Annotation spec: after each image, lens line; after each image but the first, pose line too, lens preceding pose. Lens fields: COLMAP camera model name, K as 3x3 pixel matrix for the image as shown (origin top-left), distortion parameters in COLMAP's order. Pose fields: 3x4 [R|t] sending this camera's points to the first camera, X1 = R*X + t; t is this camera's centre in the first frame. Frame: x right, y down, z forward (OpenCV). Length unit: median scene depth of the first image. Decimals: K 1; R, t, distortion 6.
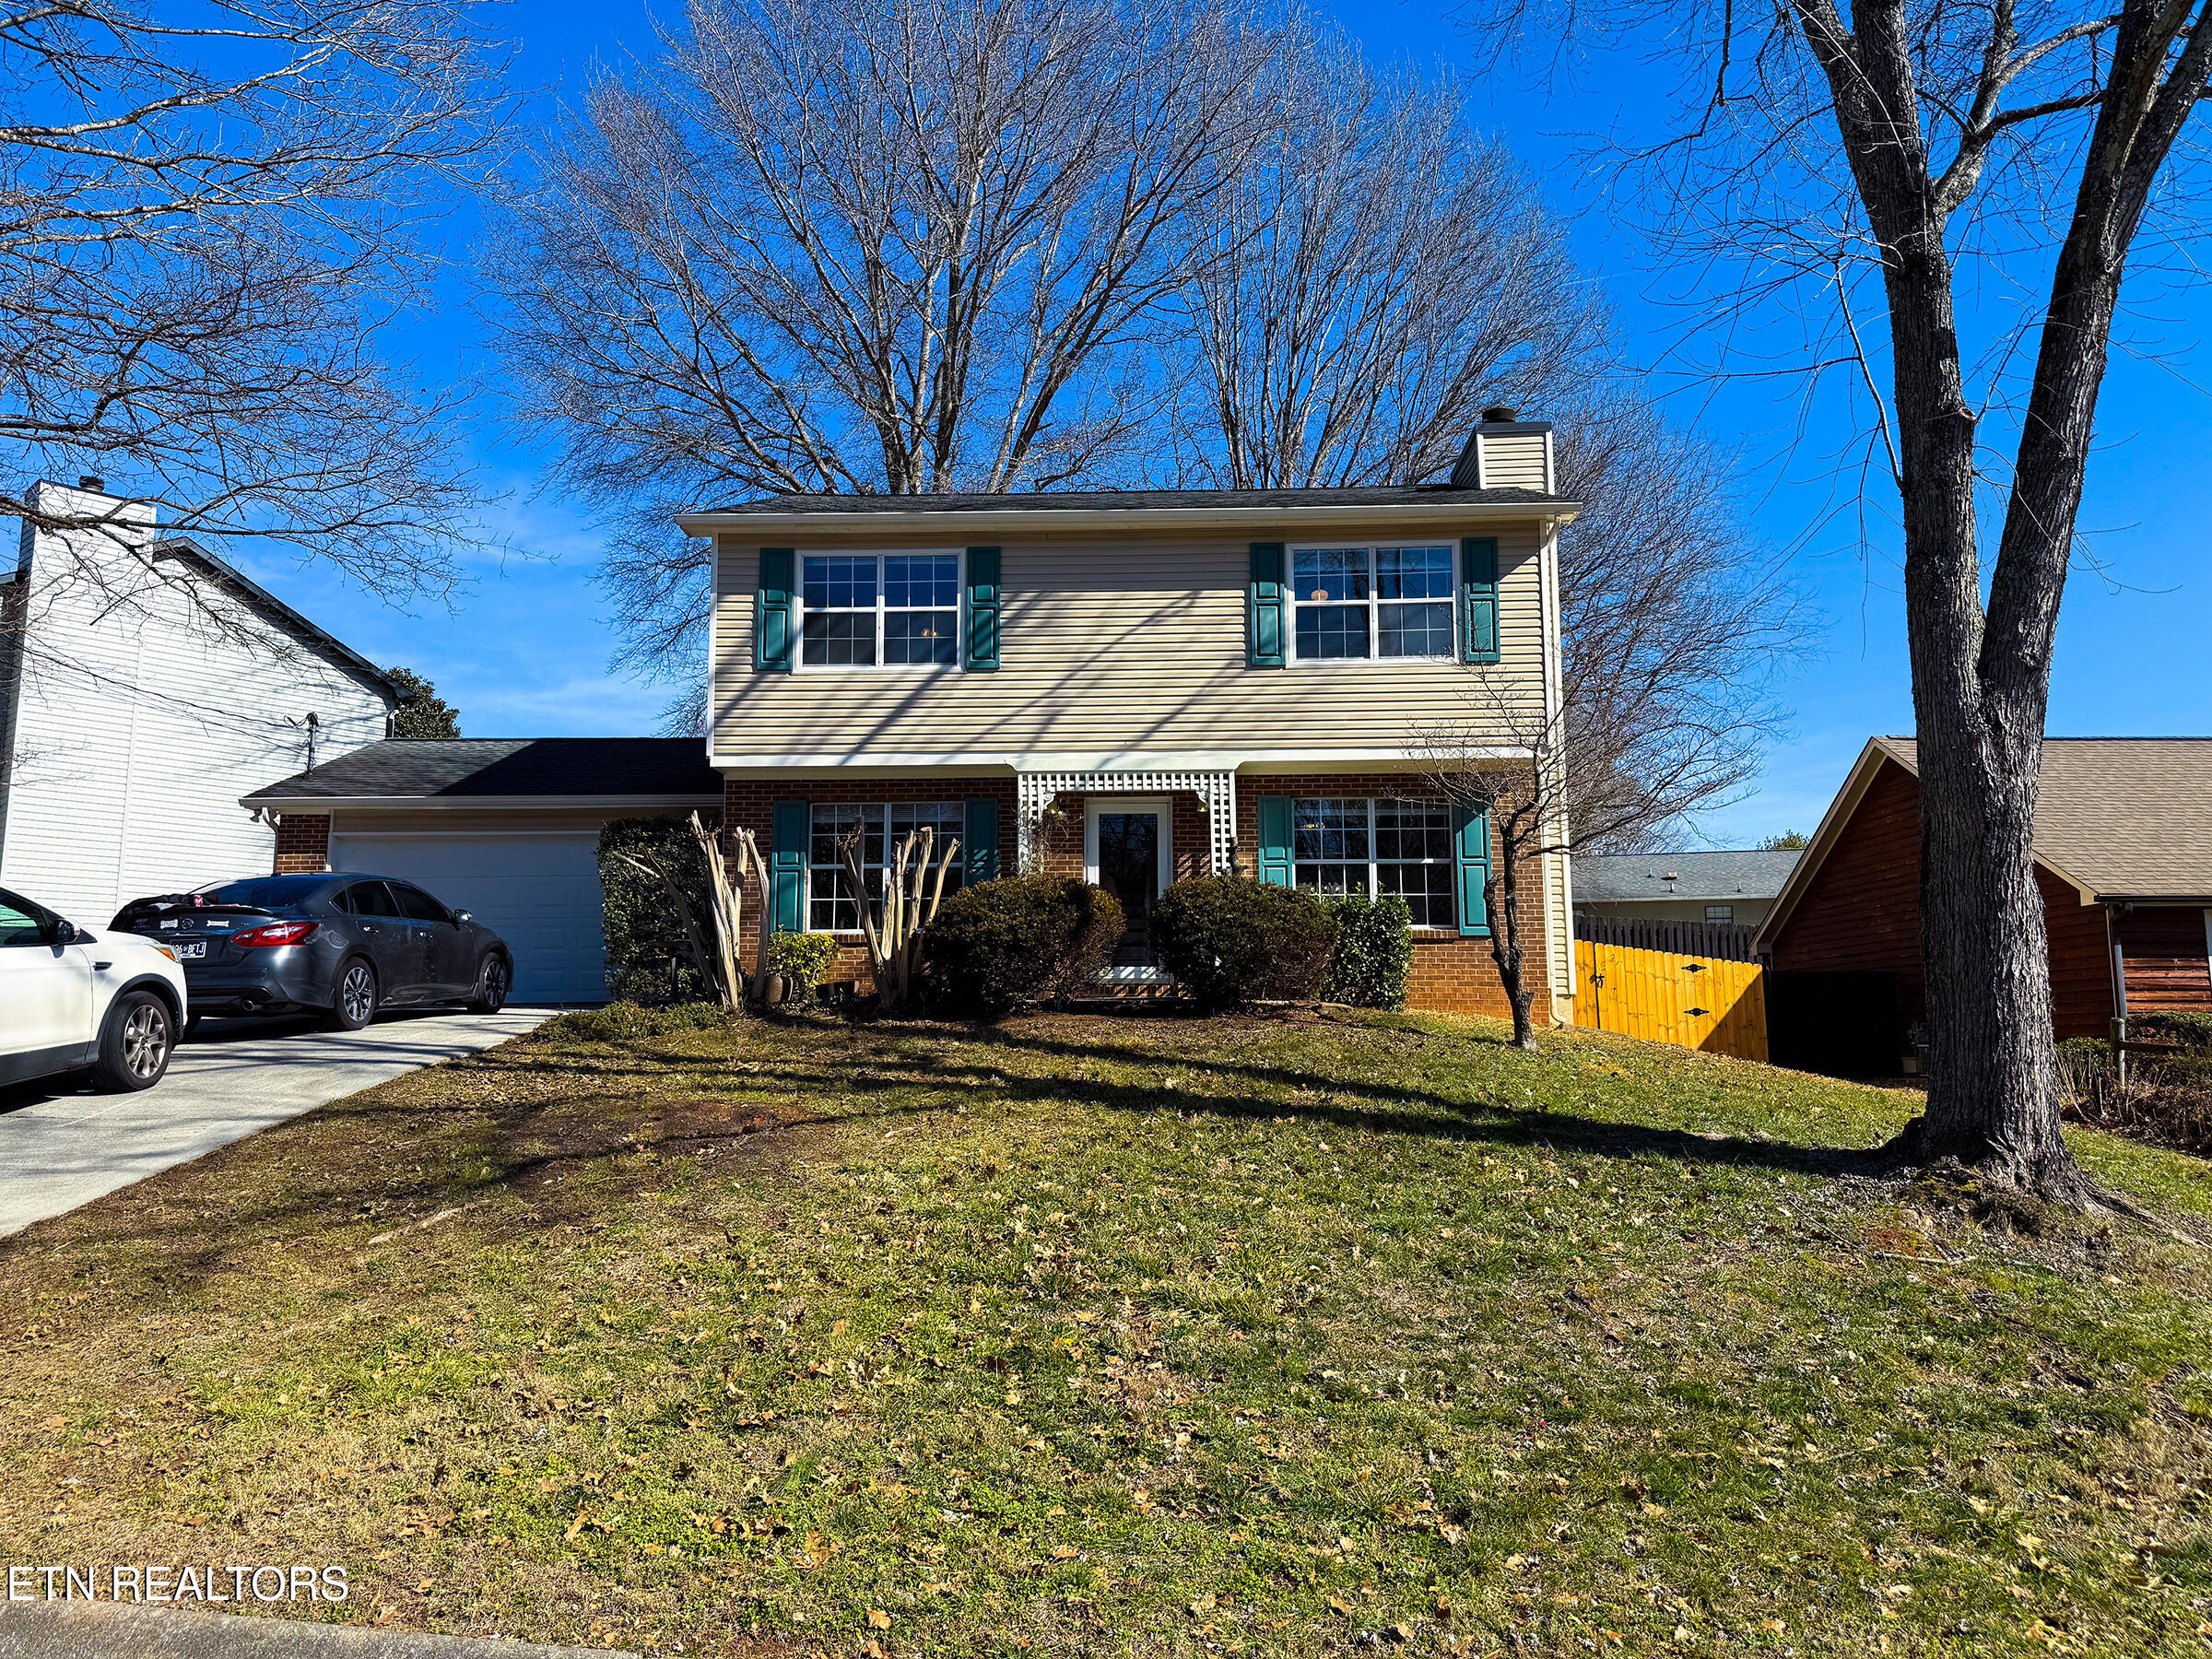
lens RADIAL K [[1568.6, 0, 1106.0], [0, 1568.6, 829.5], [0, 0, 1]] dist [0.061445, -0.002786]
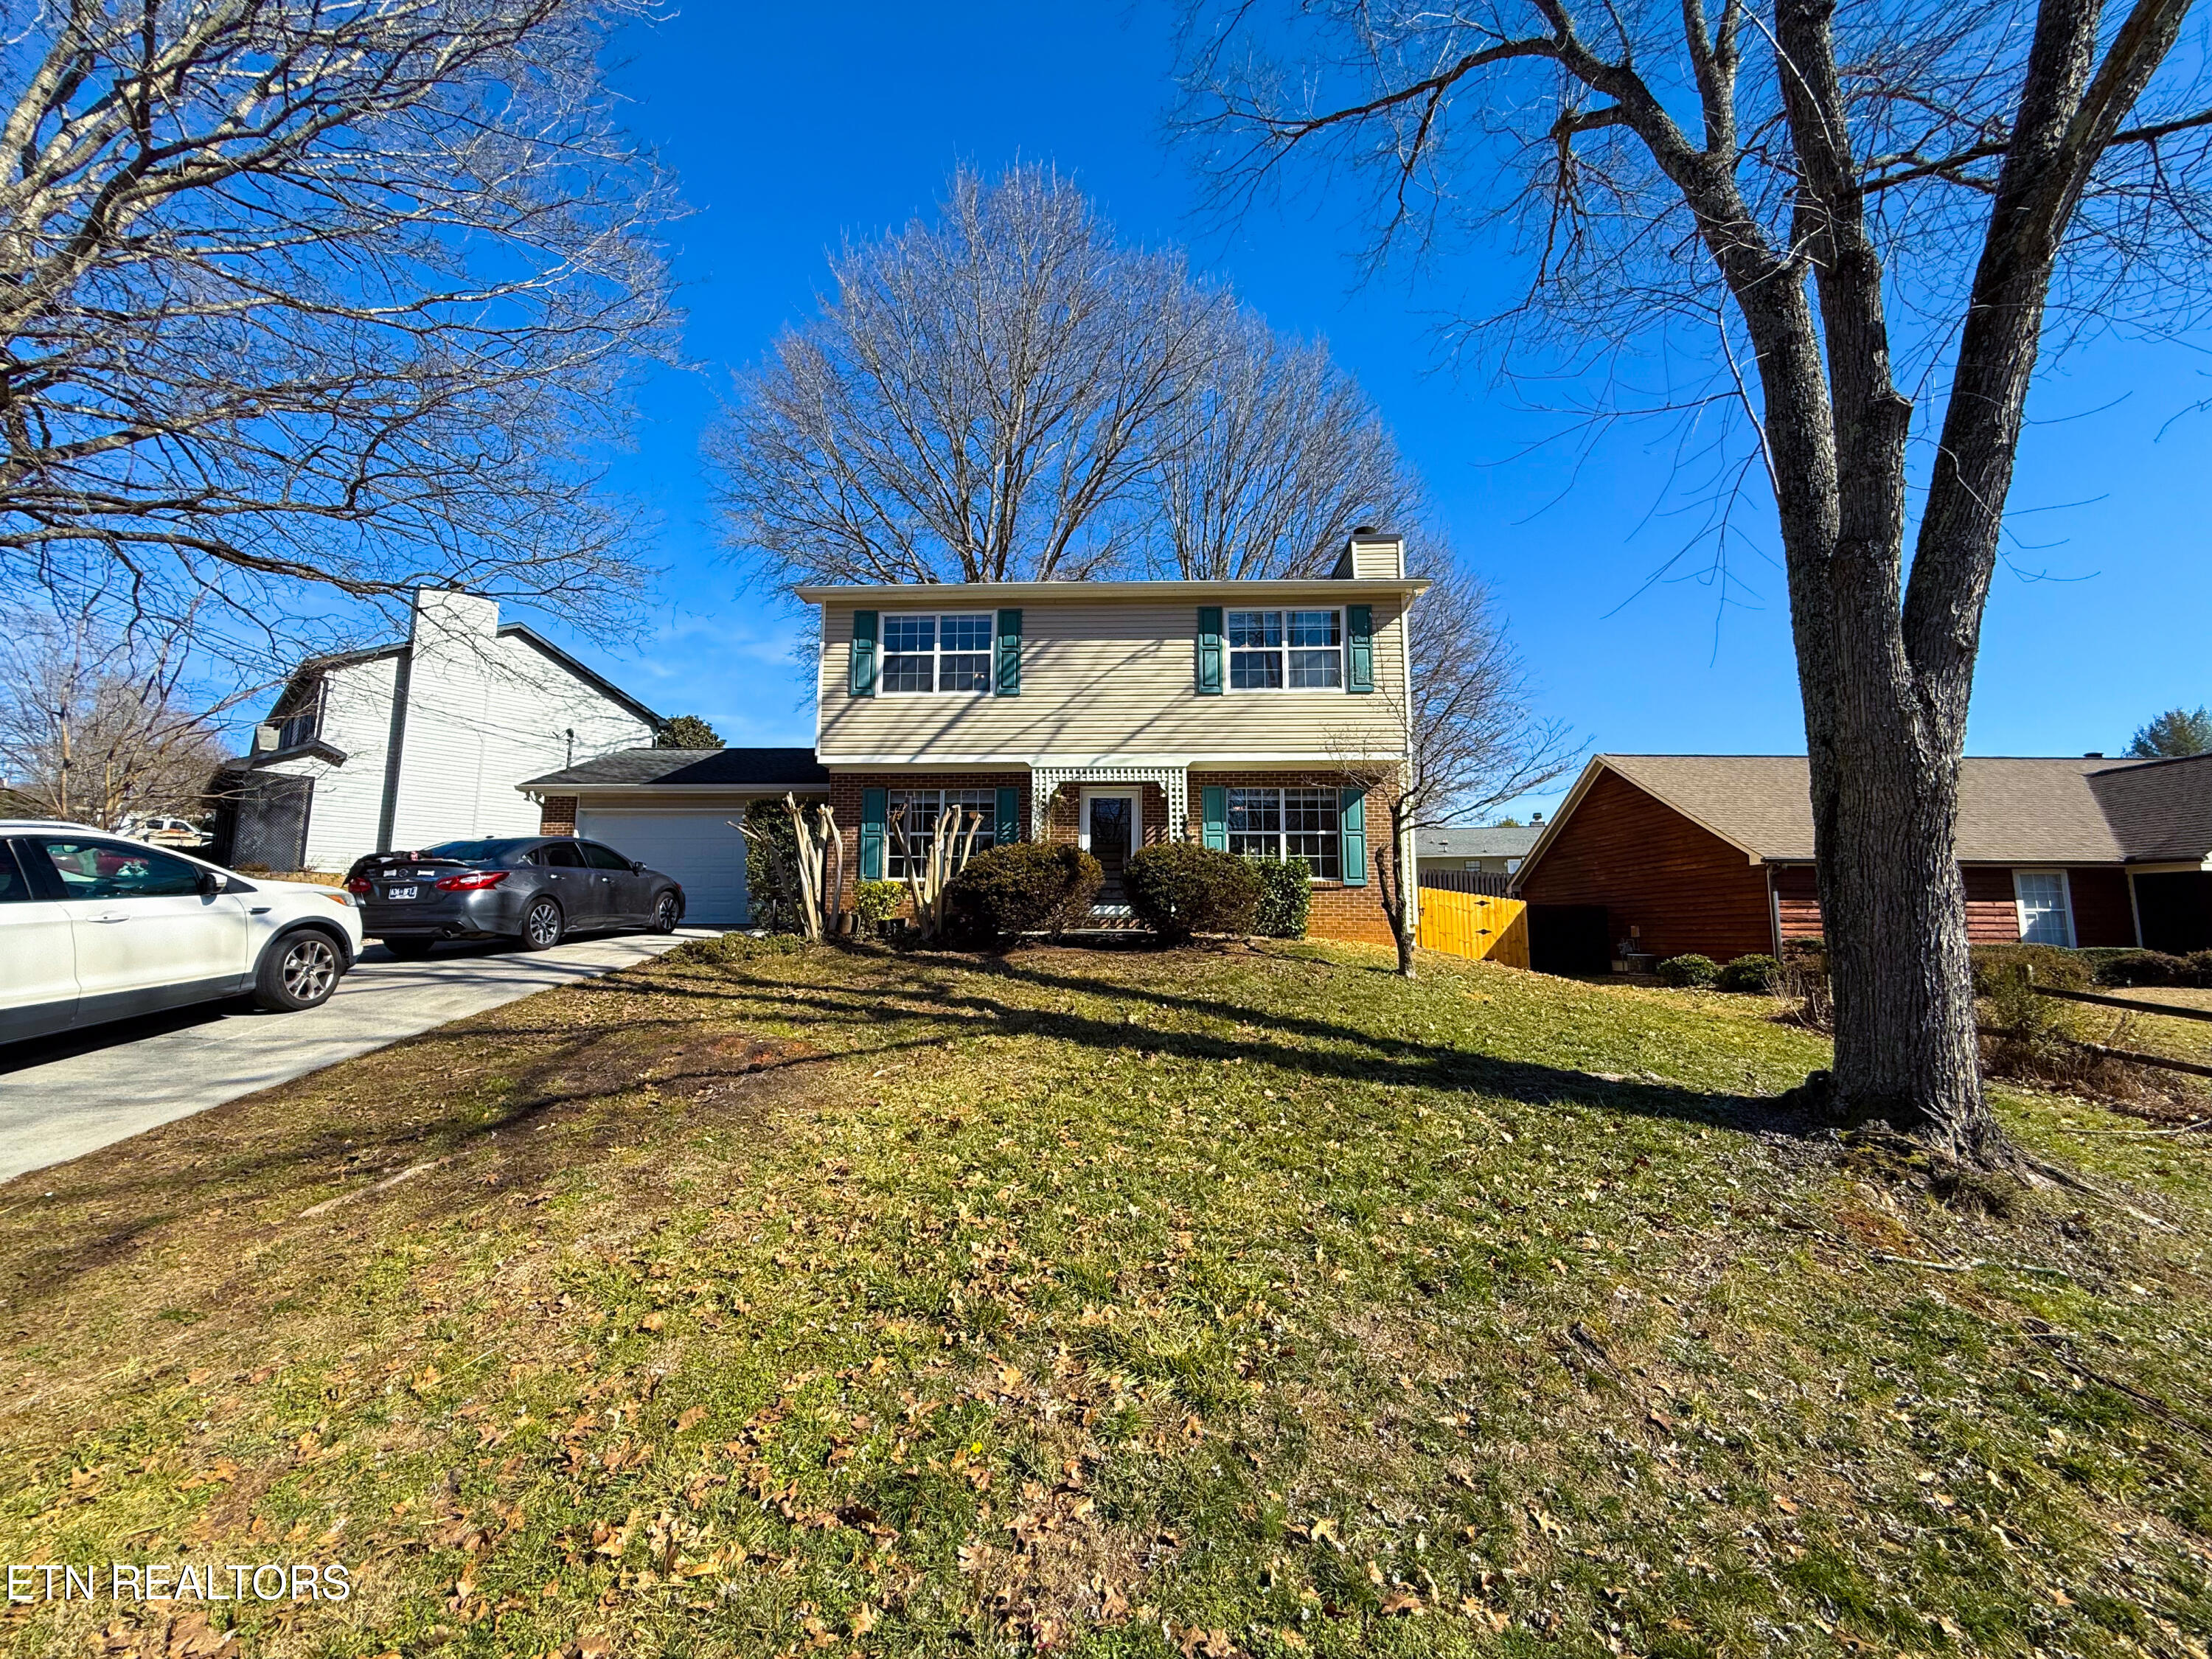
lens RADIAL K [[884.6, 0, 1106.0], [0, 884.6, 829.5], [0, 0, 1]] dist [0.001403, 0.000146]
pose [[0.999967, 0.006291, -0.005191, 0.015528], [-0.006197, 0.999822, 0.017804, 0.004622], [0.005302, -0.017771, 0.999828, 0.220957]]
